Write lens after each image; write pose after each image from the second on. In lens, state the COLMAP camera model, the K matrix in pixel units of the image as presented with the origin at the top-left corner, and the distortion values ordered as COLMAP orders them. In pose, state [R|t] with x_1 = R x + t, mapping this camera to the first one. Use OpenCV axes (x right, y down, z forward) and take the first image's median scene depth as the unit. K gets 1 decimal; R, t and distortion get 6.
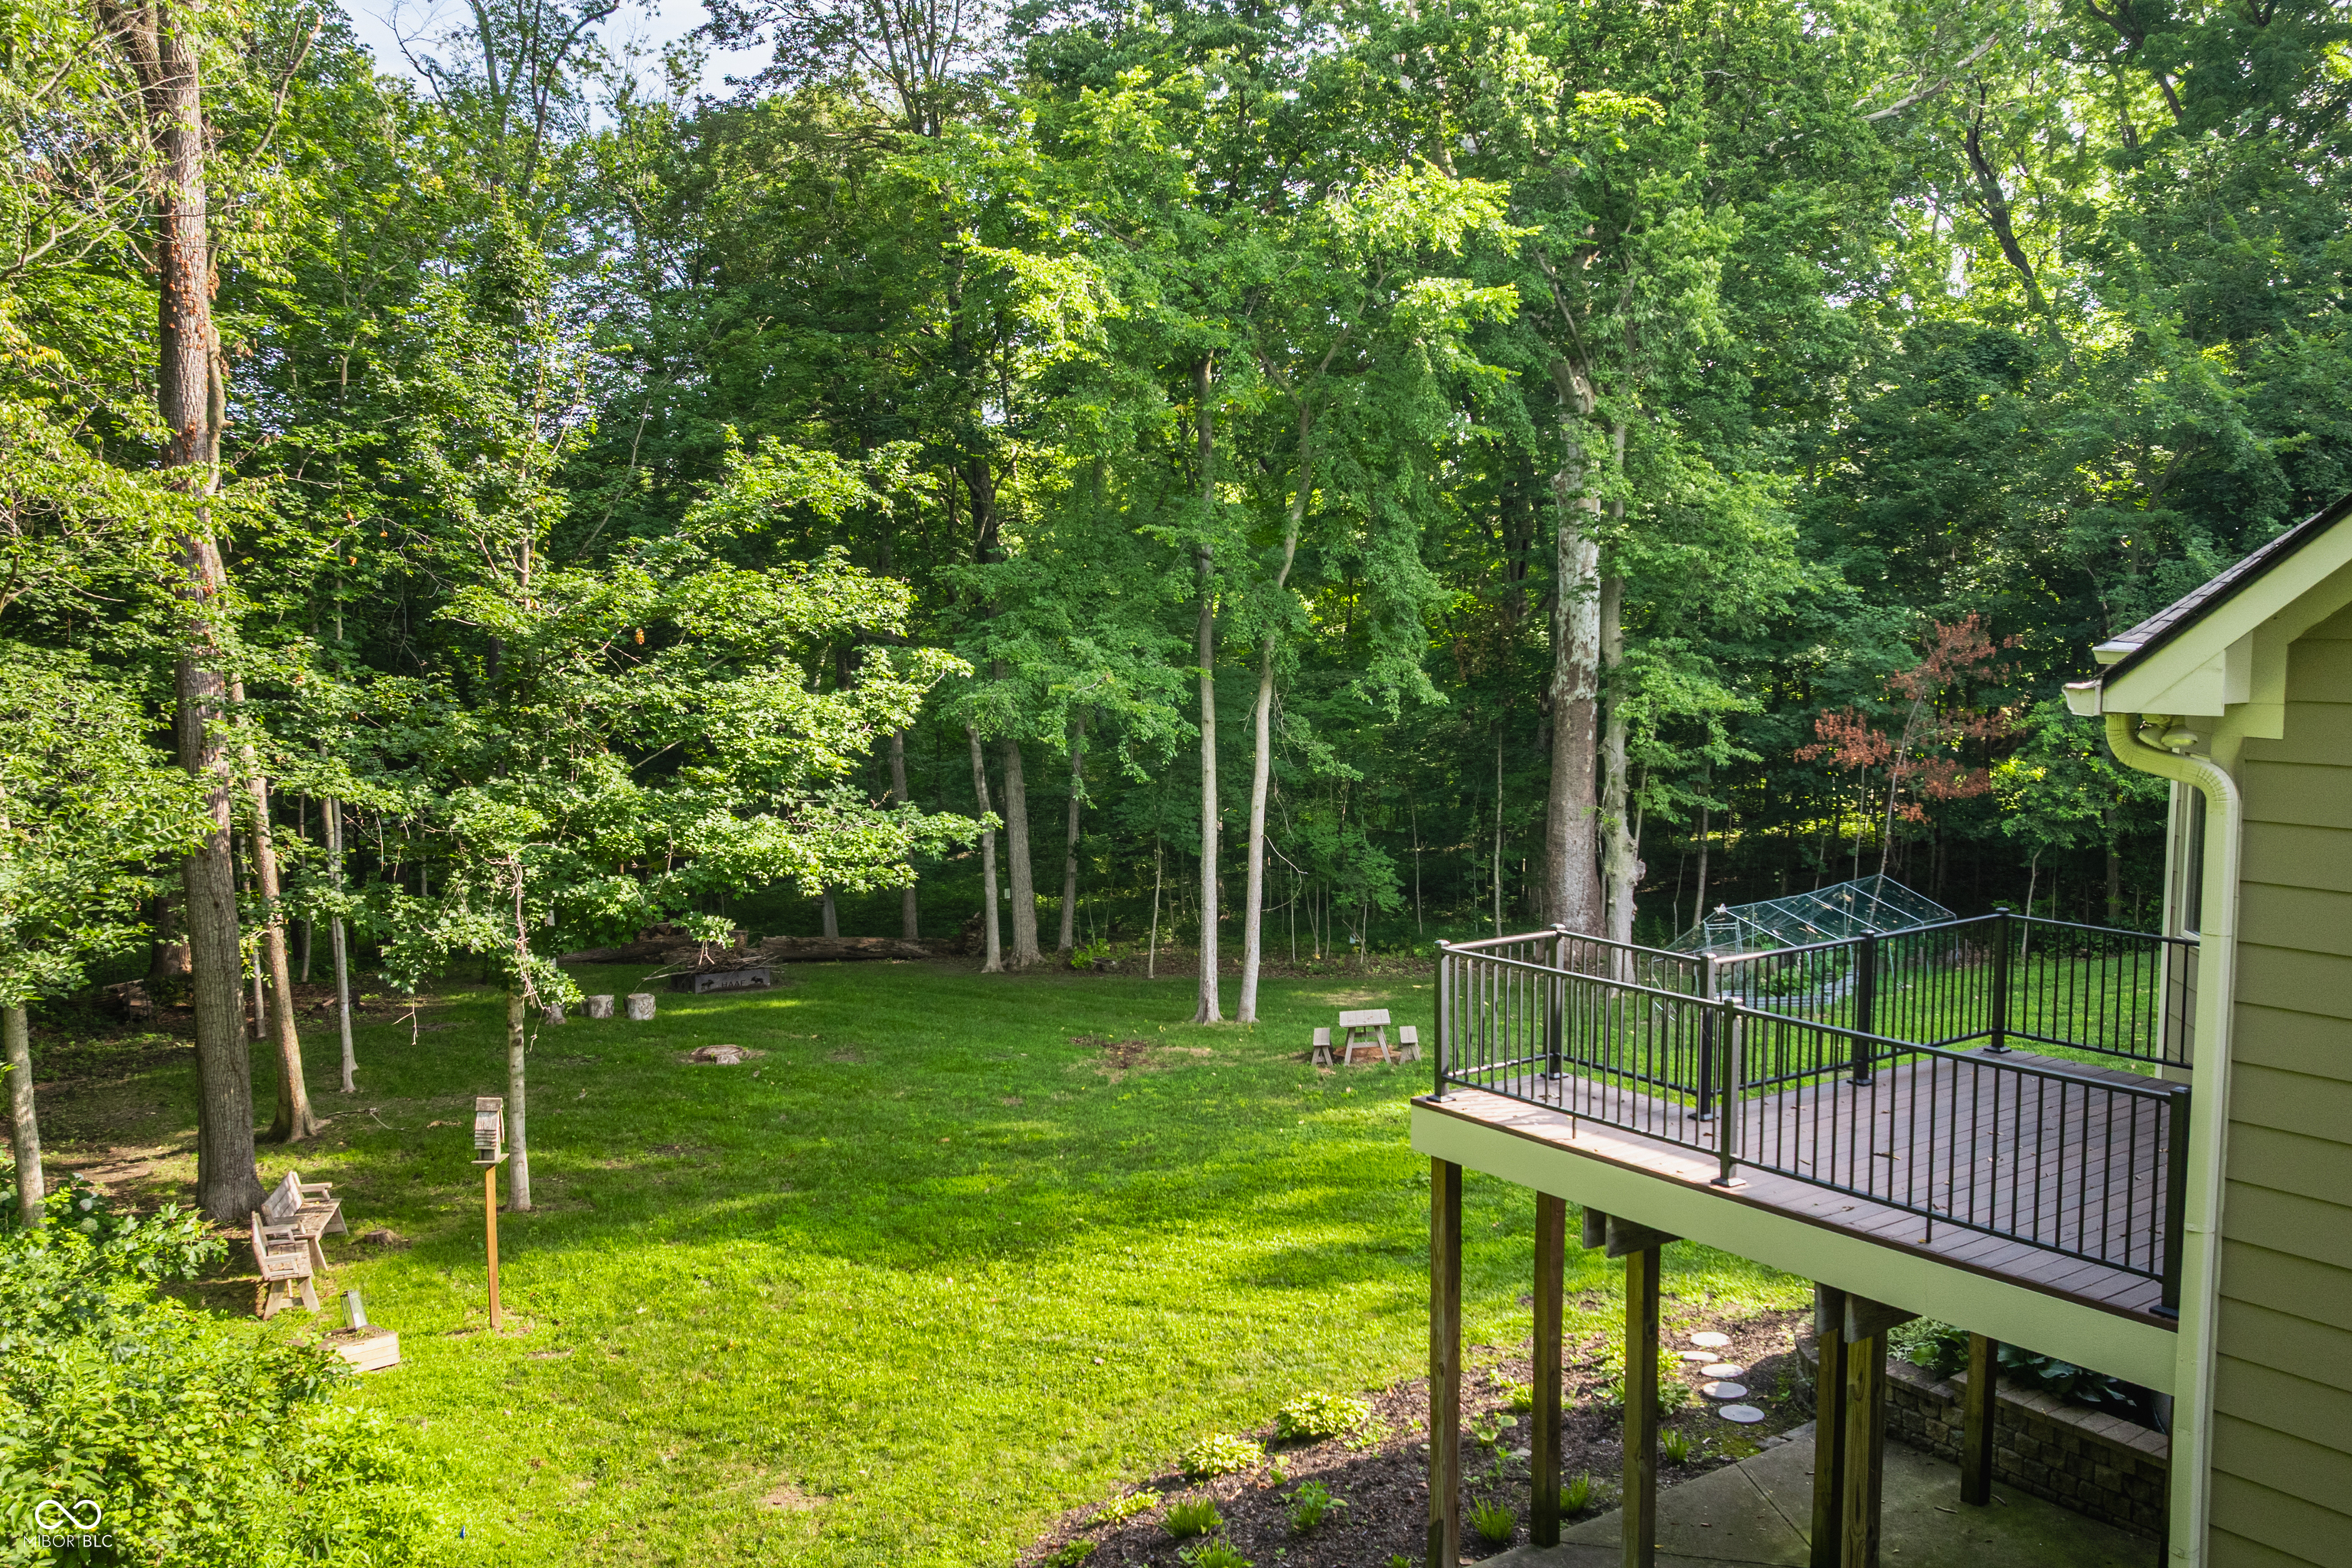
lens RADIAL K [[2067.7, 0, 1176.0], [0, 2067.7, 784.0], [0, 0, 1]] dist [-0.002873, 0.000959]
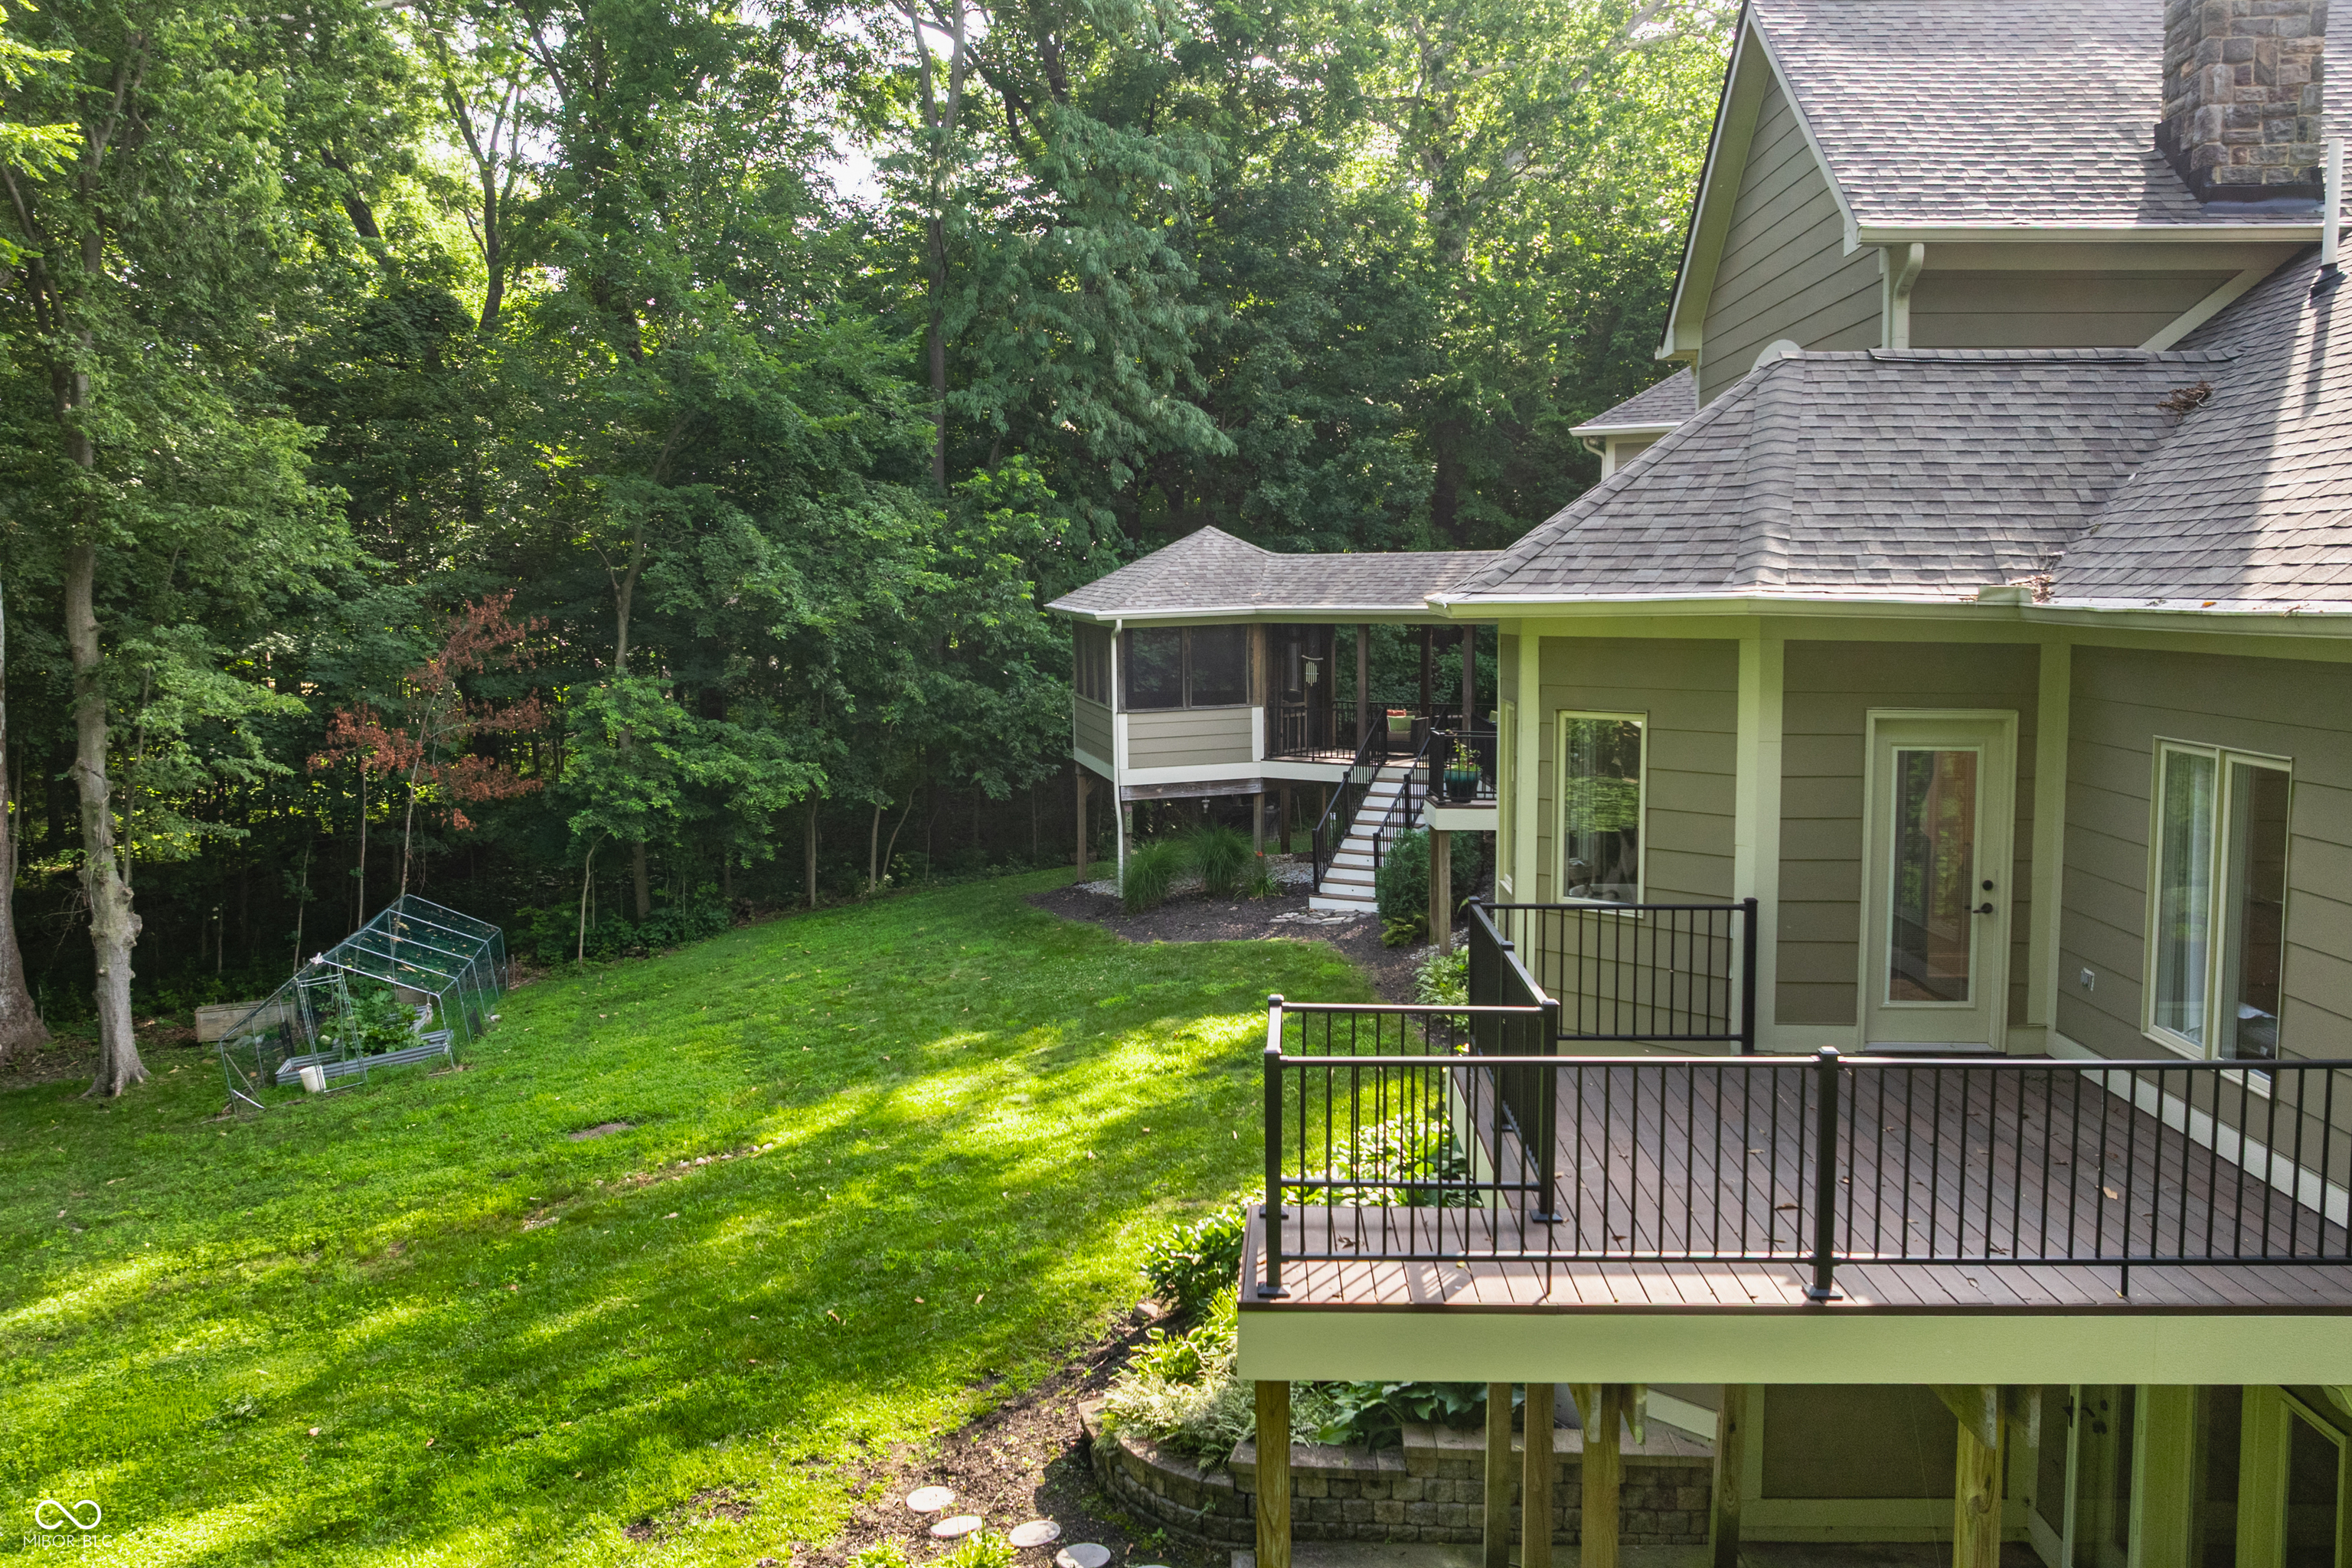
lens RADIAL K [[1990.3, 0, 1176.0], [0, 1990.3, 784.0], [0, 0, 1]] dist [-0.006053, -0.006924]
pose [[0.587414, -0.077138, 0.805602, -0.394164], [0.074725, 0.996364, 0.040918, -0.035626], [-0.805830, 0.036163, 0.591042, 0.670504]]
